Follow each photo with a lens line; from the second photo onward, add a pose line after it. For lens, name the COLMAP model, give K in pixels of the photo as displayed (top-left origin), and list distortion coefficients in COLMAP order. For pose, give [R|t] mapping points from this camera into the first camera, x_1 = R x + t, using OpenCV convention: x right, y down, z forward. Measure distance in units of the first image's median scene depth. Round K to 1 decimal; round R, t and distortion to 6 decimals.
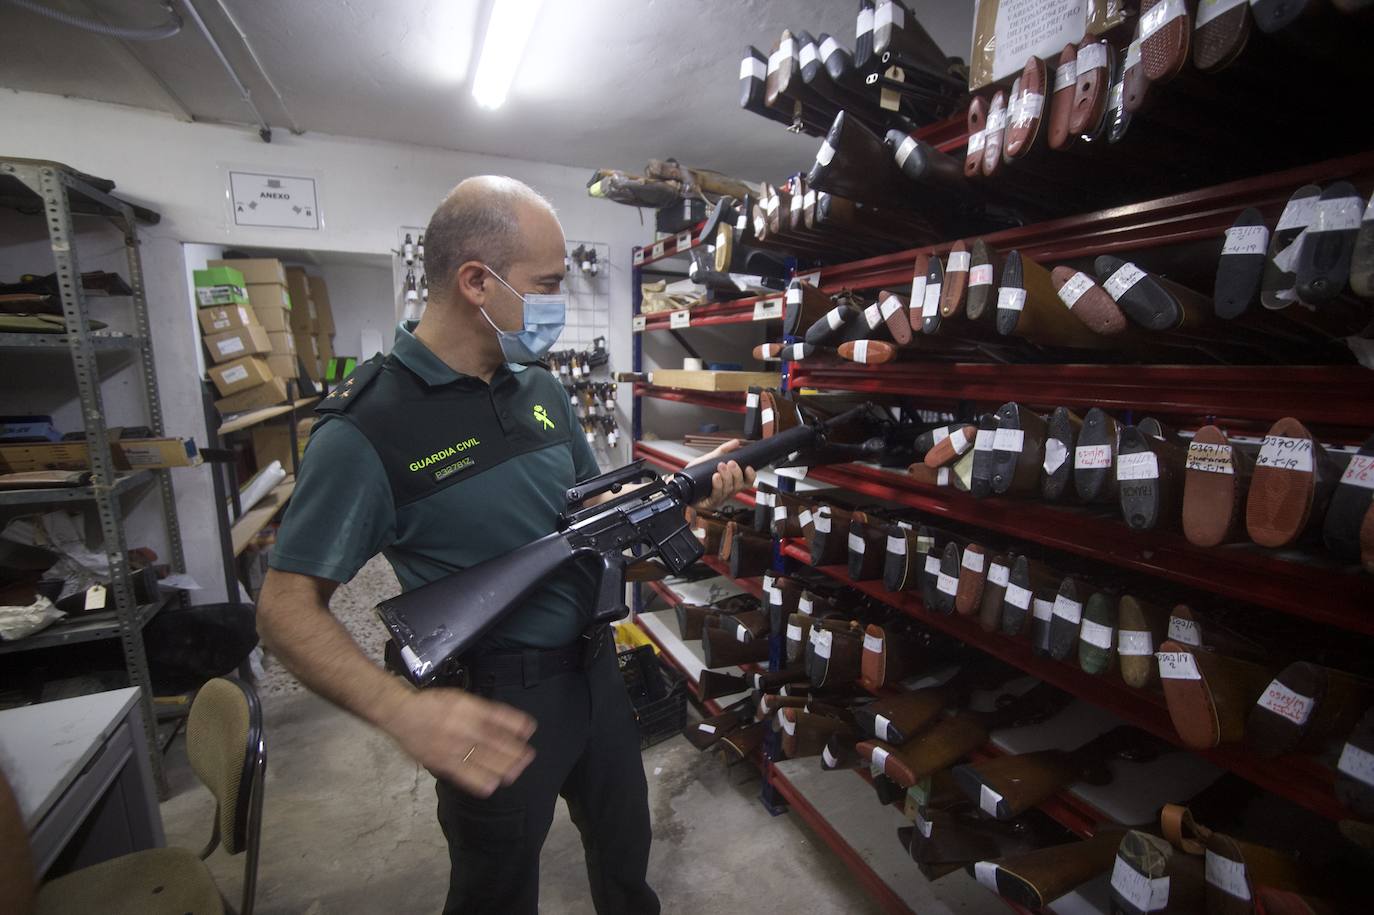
lens RADIAL K [[591.2, 0, 685.9], [0, 591.2, 462.3], [0, 0, 1]] dist [-0.055359, 0.018229]
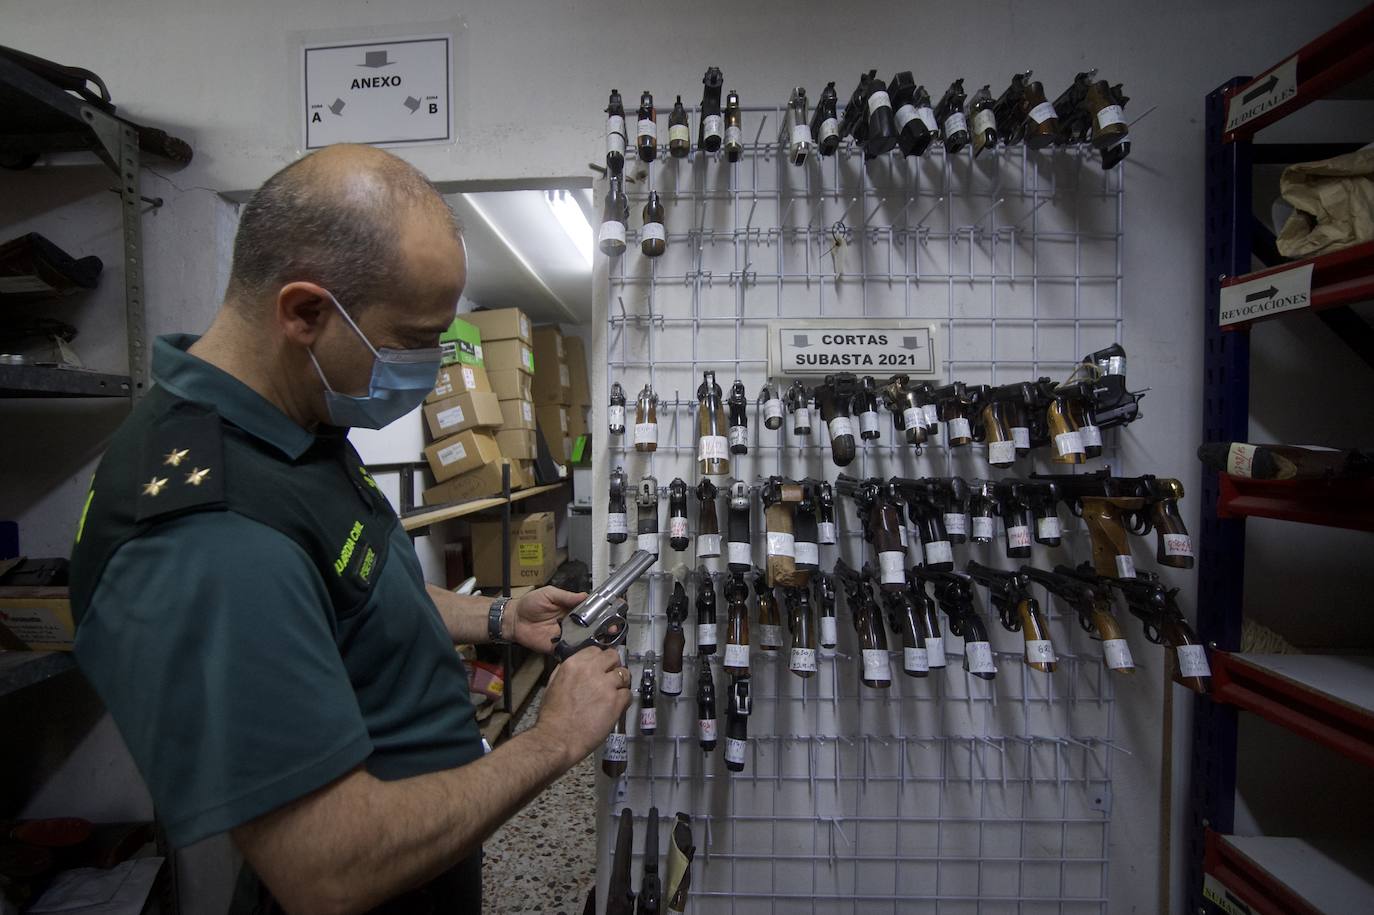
lens RADIAL K [[638.2, 0, 642.4], [0, 638.2, 466.9], [0, 0, 1]] dist [-0.067555, 0.024265]
pose [[0.870154, 0.005089, -0.492753, -0.336736], [-0.071025, 0.990801, -0.115190, -0.128137], [0.487634, 0.135231, 0.862511, 0.897991]]
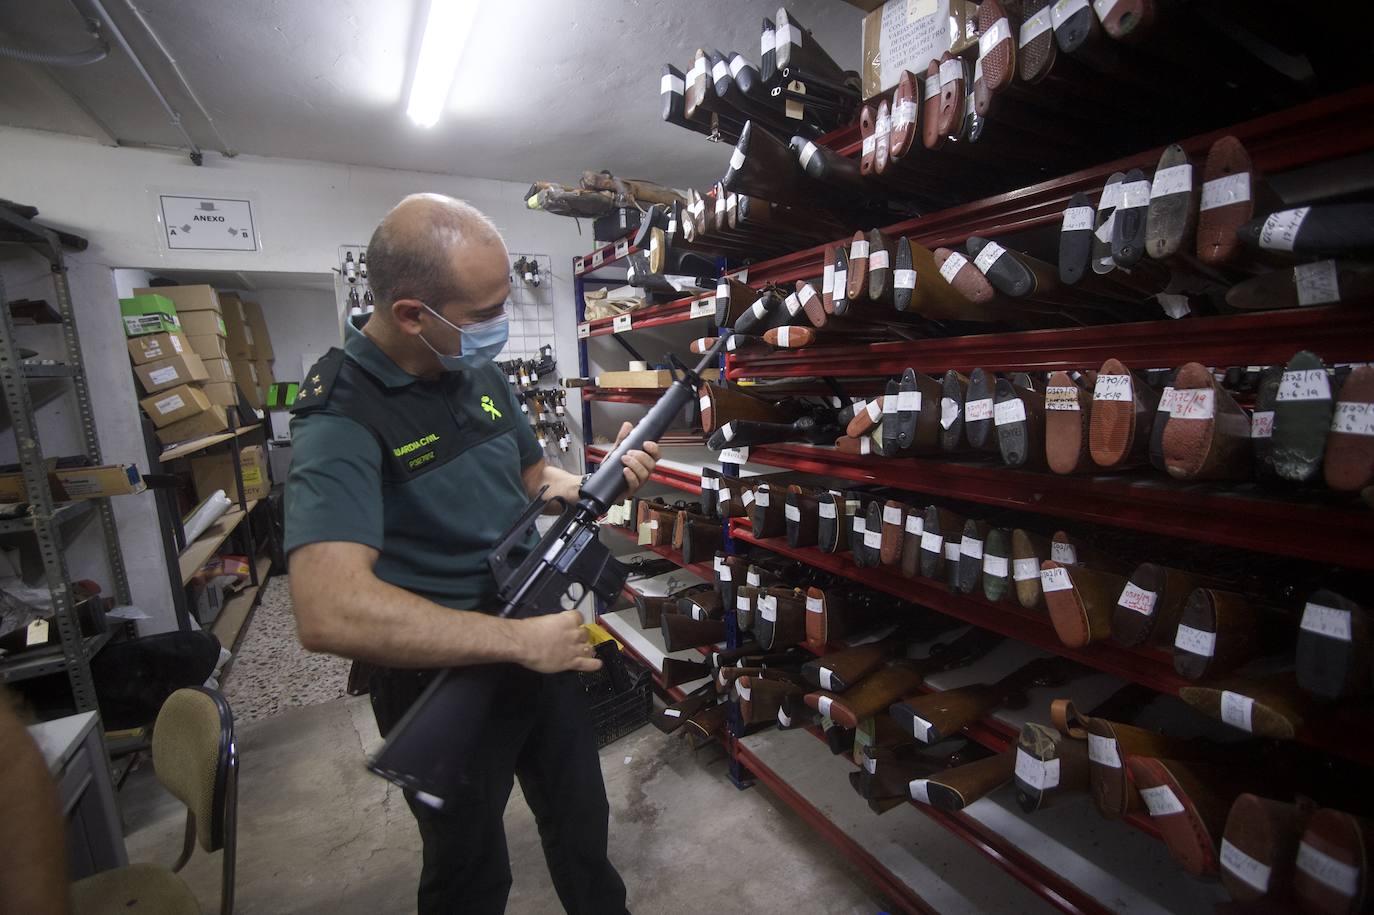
lens RADIAL K [[591.9, 0, 686.2], [0, 591.9, 462.0], [0, 0, 1]] dist [-0.056889, 0.018488]
pose [[0.995352, -0.062142, 0.073566, 0.013490], [0.063495, 0.997851, -0.016195, 0.034481], [-0.072401, 0.020790, 0.997159, -0.054841]]
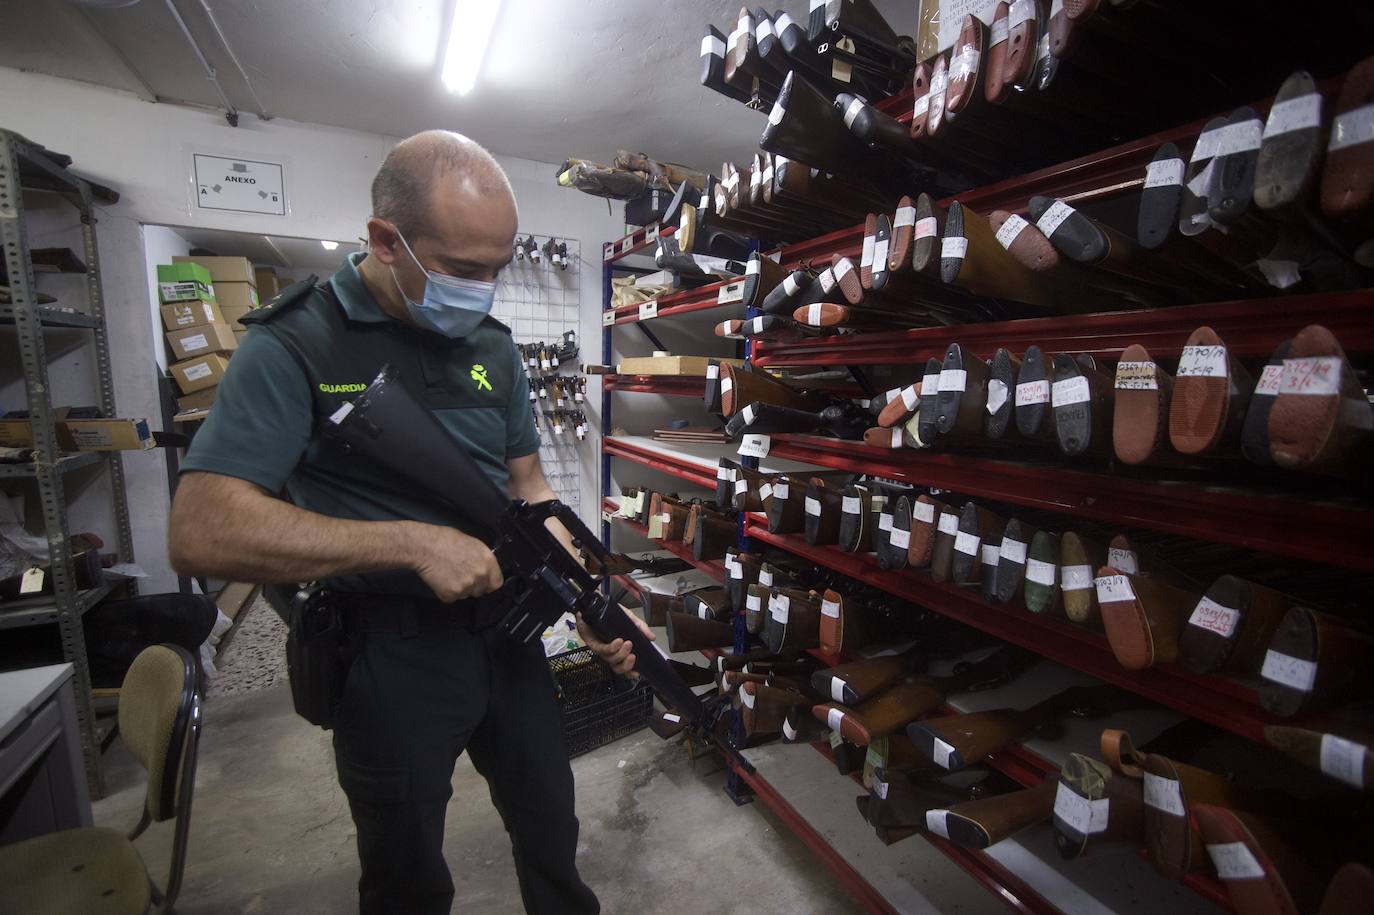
lens RADIAL K [[591.9, 0, 686.2], [0, 591.9, 462.0], [0, 0, 1]] dist [-0.056889, 0.018488]
pose [[0.999330, 0.005016, 0.036247, 0.026245], [-0.003809, 0.999439, -0.033287, 0.067439], [-0.036393, 0.033127, 0.998788, 0.000604]]
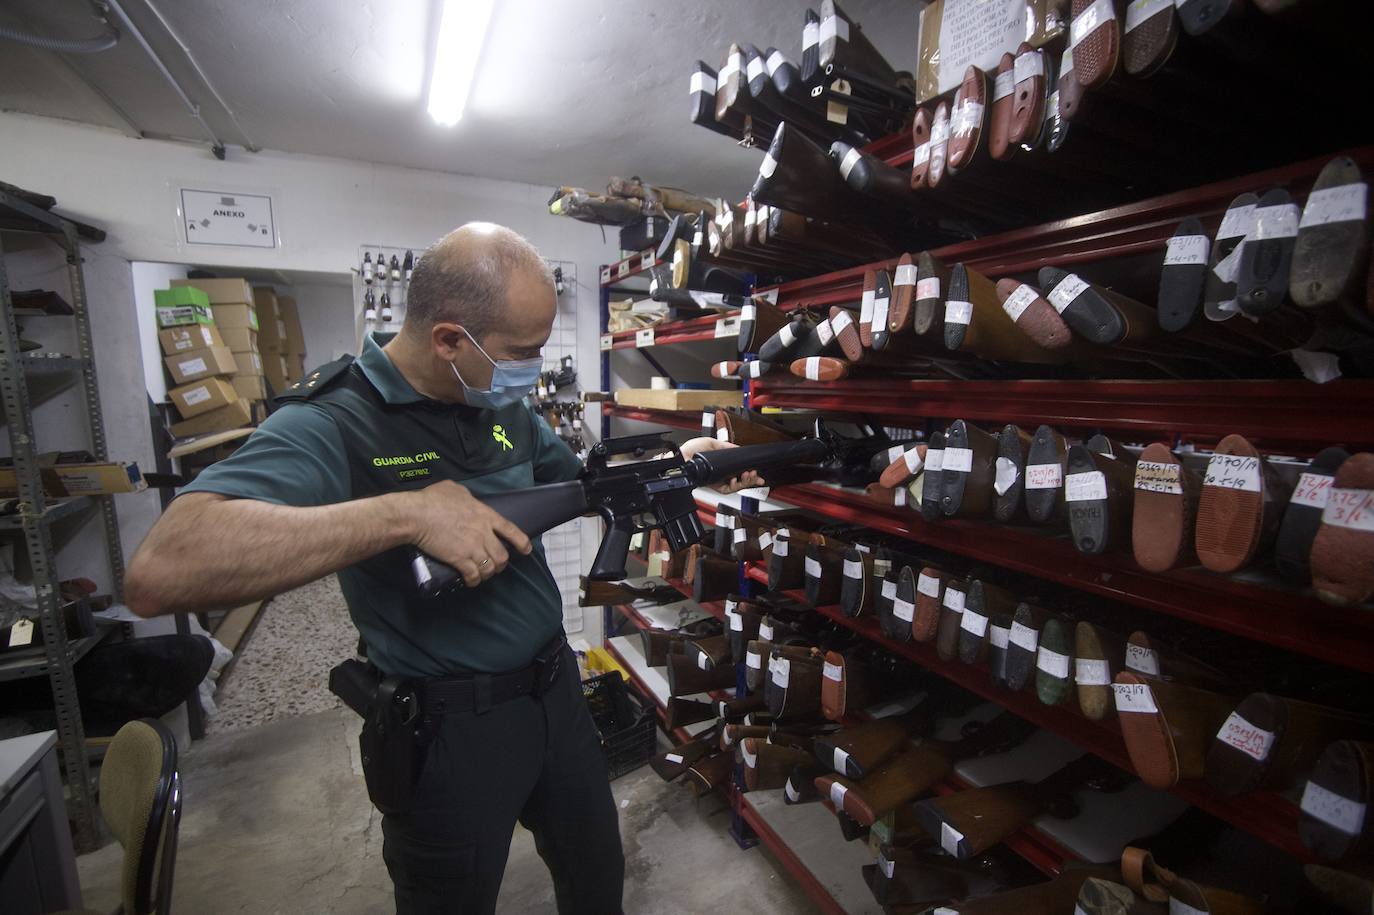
lens RADIAL K [[591.2, 0, 685.9], [0, 591.2, 462.3], [0, 0, 1]] dist [-0.055359, 0.018229]
pose [[0.999628, -0.009687, 0.025501, 0.041470], [0.010474, 0.999468, -0.030897, -0.004179], [-0.025188, 0.031152, 0.999197, 0.025860]]
